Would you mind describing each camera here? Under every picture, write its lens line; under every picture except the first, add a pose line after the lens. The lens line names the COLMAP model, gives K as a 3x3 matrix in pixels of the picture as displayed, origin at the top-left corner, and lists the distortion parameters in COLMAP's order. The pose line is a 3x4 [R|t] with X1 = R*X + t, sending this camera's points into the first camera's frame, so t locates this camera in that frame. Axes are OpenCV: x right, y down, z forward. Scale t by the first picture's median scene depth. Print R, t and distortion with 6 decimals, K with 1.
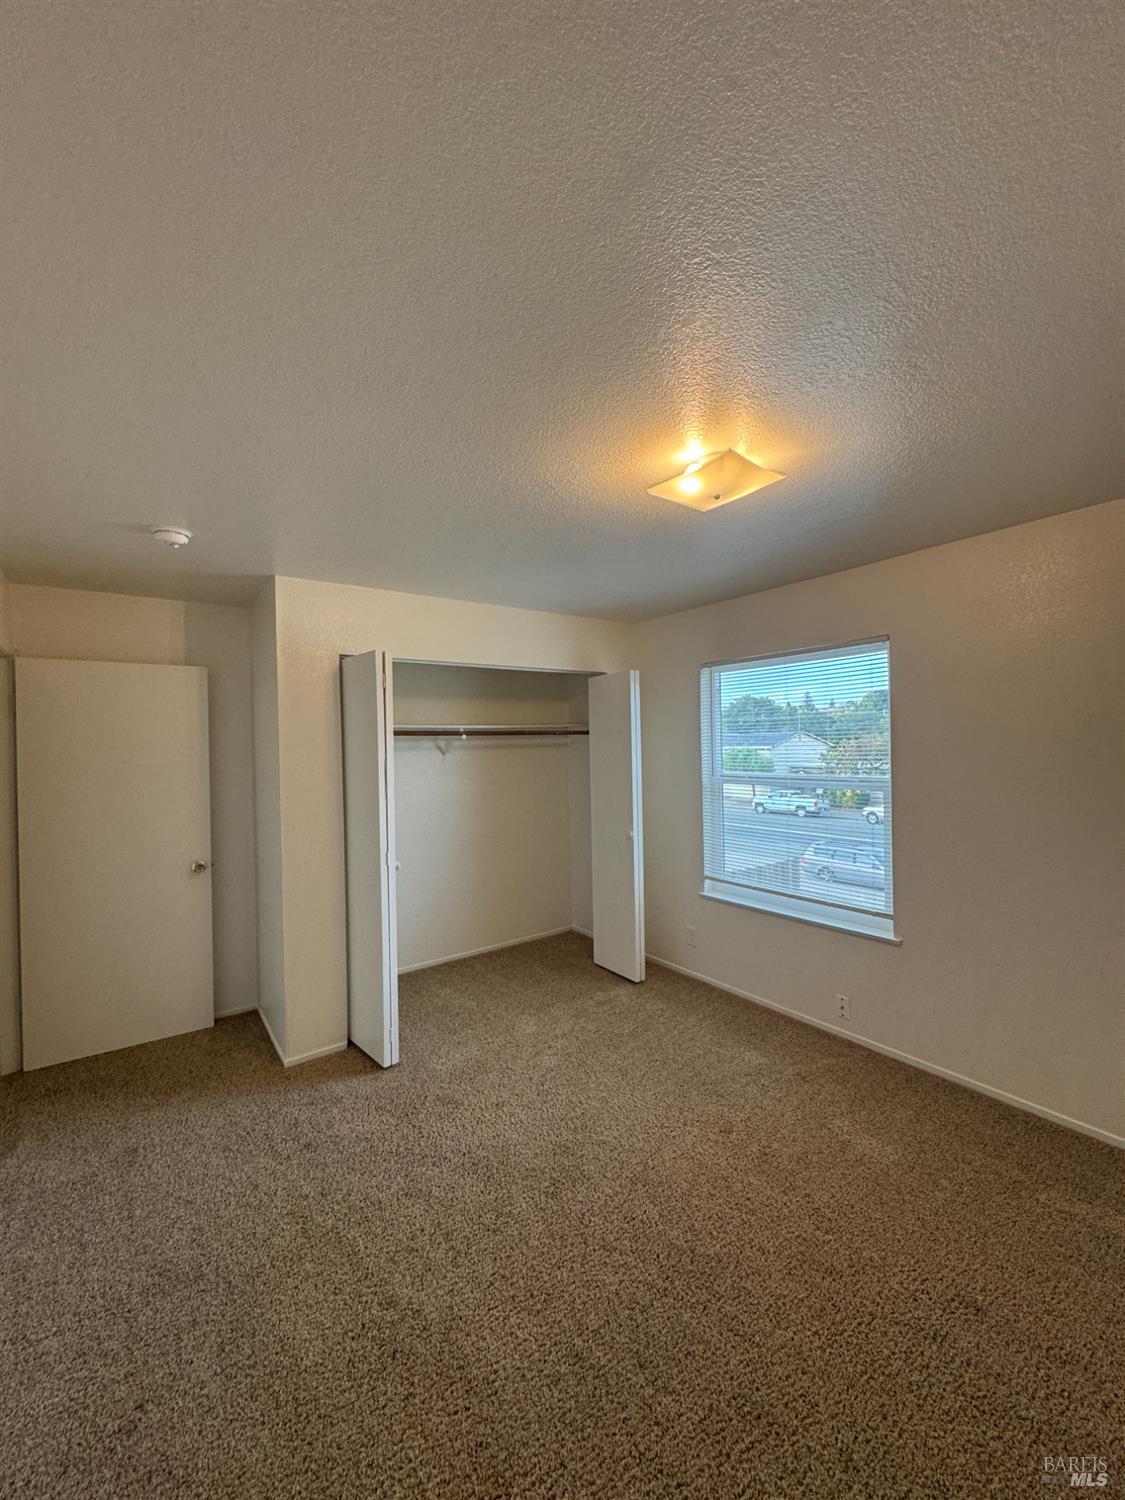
lens RADIAL K [[609.4, 0, 541.8], [0, 609.4, 750.0], [0, 0, 1]] dist [-0.003357, -0.000321]
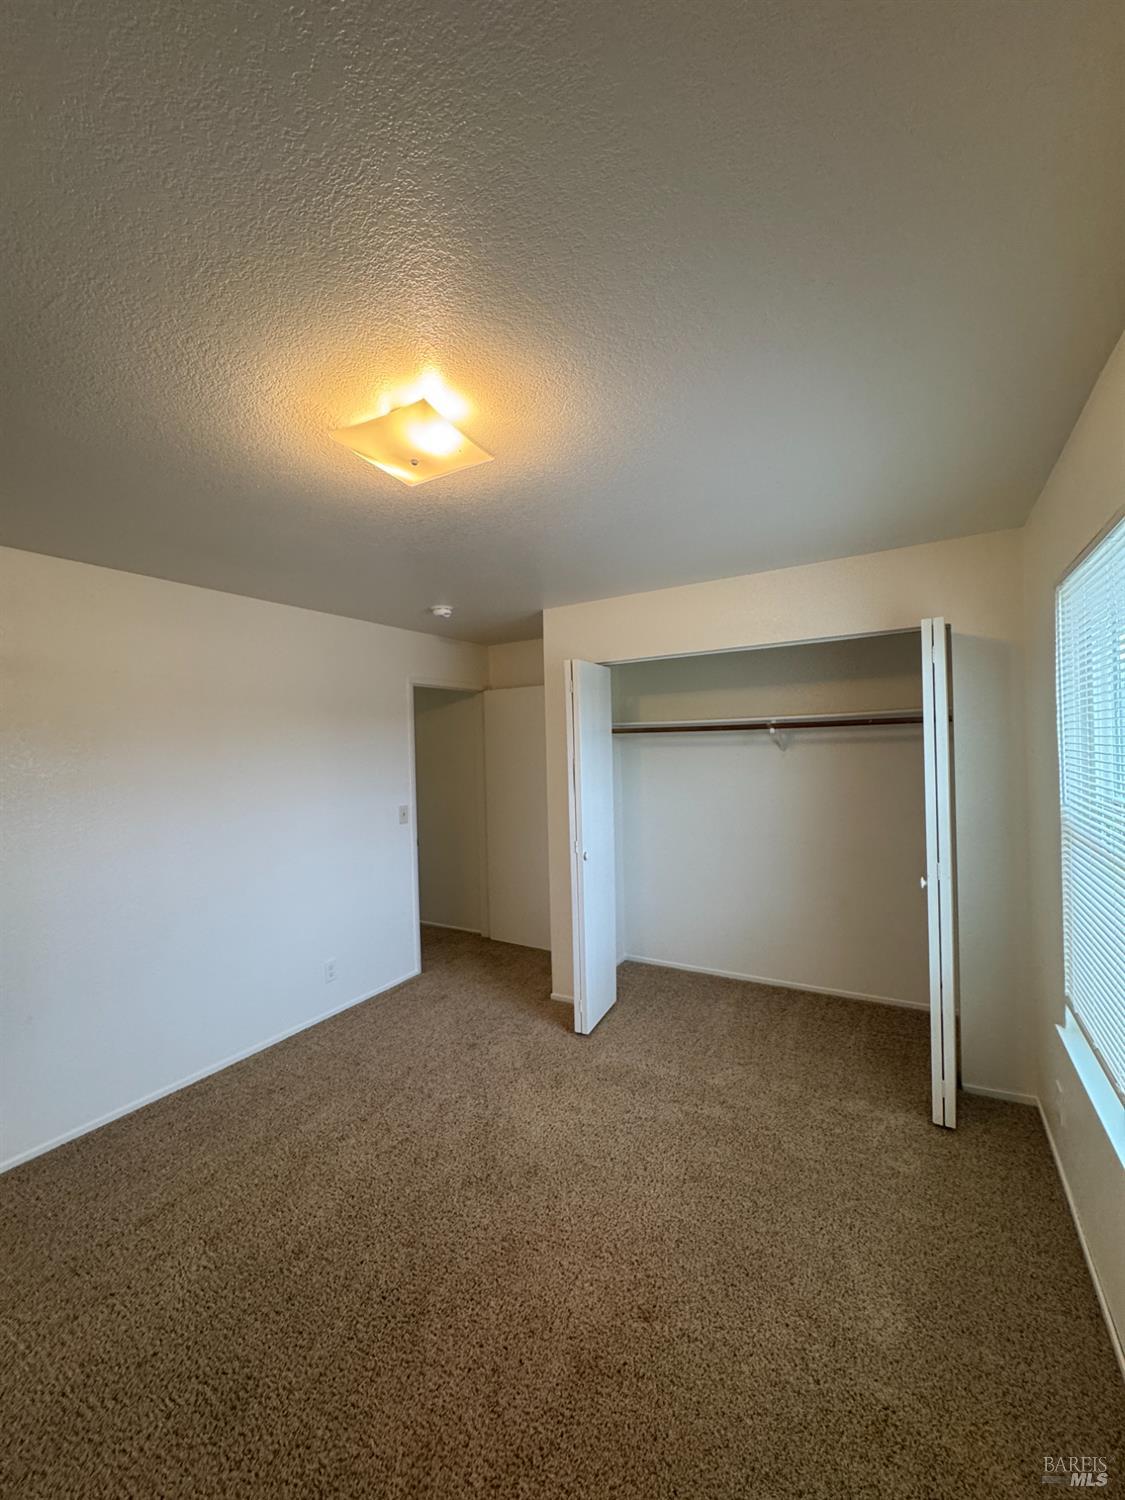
lens RADIAL K [[594.5, 0, 563.0], [0, 594.5, 749.7], [0, 0, 1]] dist [-0.003004, 0.000591]
pose [[0.393657, 0.010955, -0.919192, 0.565054], [0.015706, 0.999703, 0.018640, -0.015480], [0.919123, -0.021775, 0.393368, 0.429437]]
